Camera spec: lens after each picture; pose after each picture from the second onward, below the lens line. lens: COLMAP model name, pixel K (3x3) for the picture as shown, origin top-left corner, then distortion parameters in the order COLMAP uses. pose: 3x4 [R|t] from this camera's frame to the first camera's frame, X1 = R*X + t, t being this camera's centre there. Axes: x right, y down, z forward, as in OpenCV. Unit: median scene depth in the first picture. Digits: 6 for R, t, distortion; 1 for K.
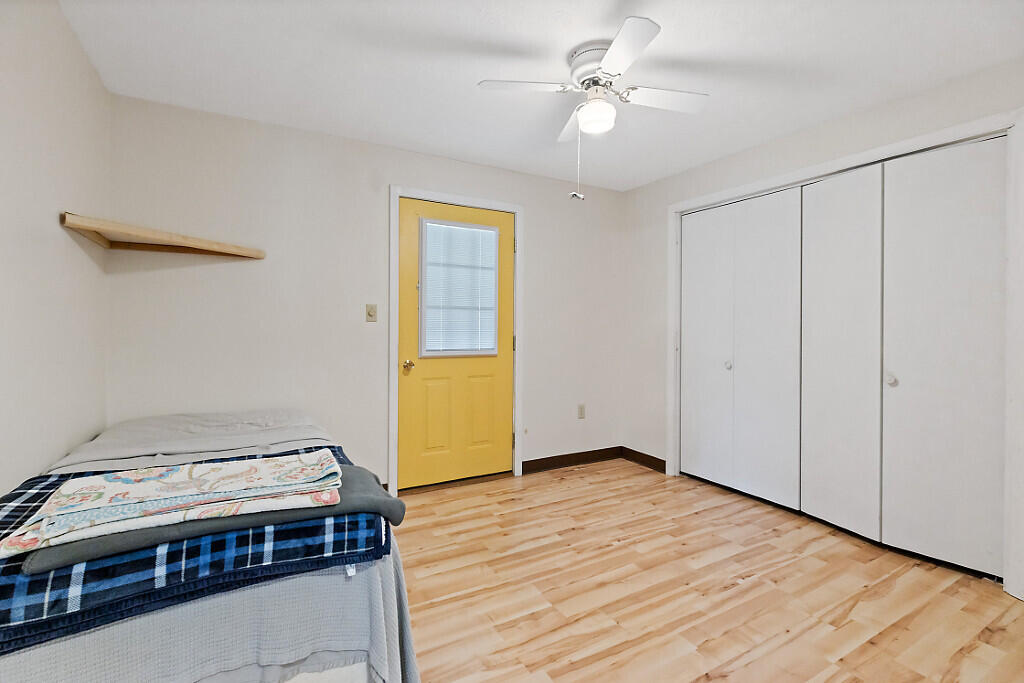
lens RADIAL K [[465.3, 0, 514.0], [0, 465.3, 336.7], [0, 0, 1]] dist [-0.006193, 0.002830]
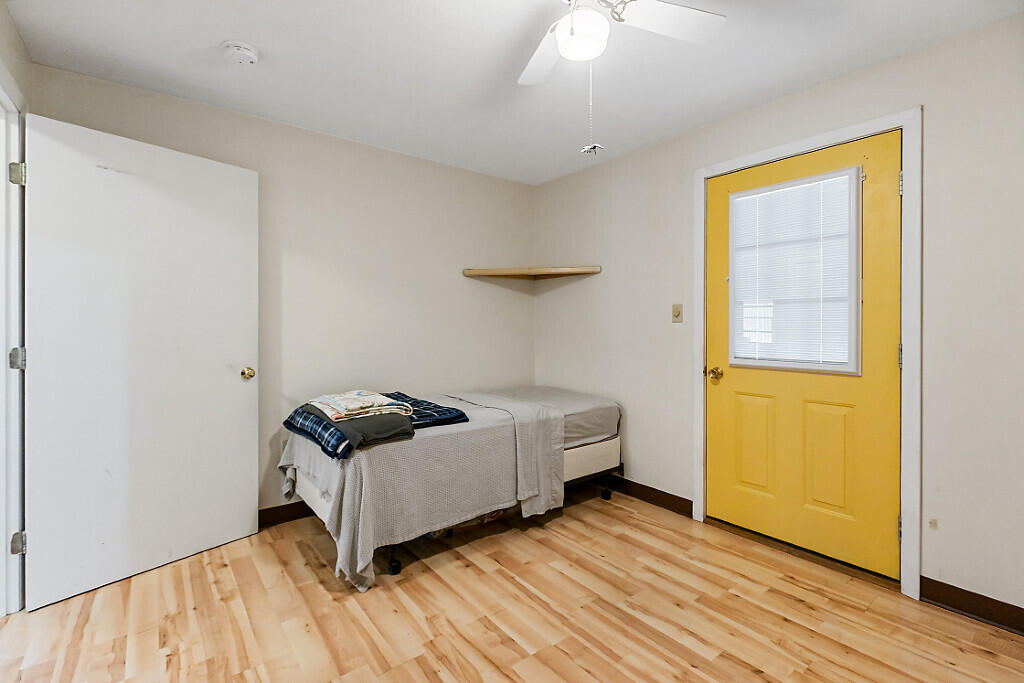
lens RADIAL K [[465.3, 0, 512.6], [0, 465.3, 336.0], [0, 0, 1]] dist [-0.006193, 0.002830]
pose [[0.144928, 0.013933, -0.989344, 0.582388], [-0.027927, 0.999560, 0.009986, -0.004619], [0.989048, 0.026182, 0.145253, 0.533947]]
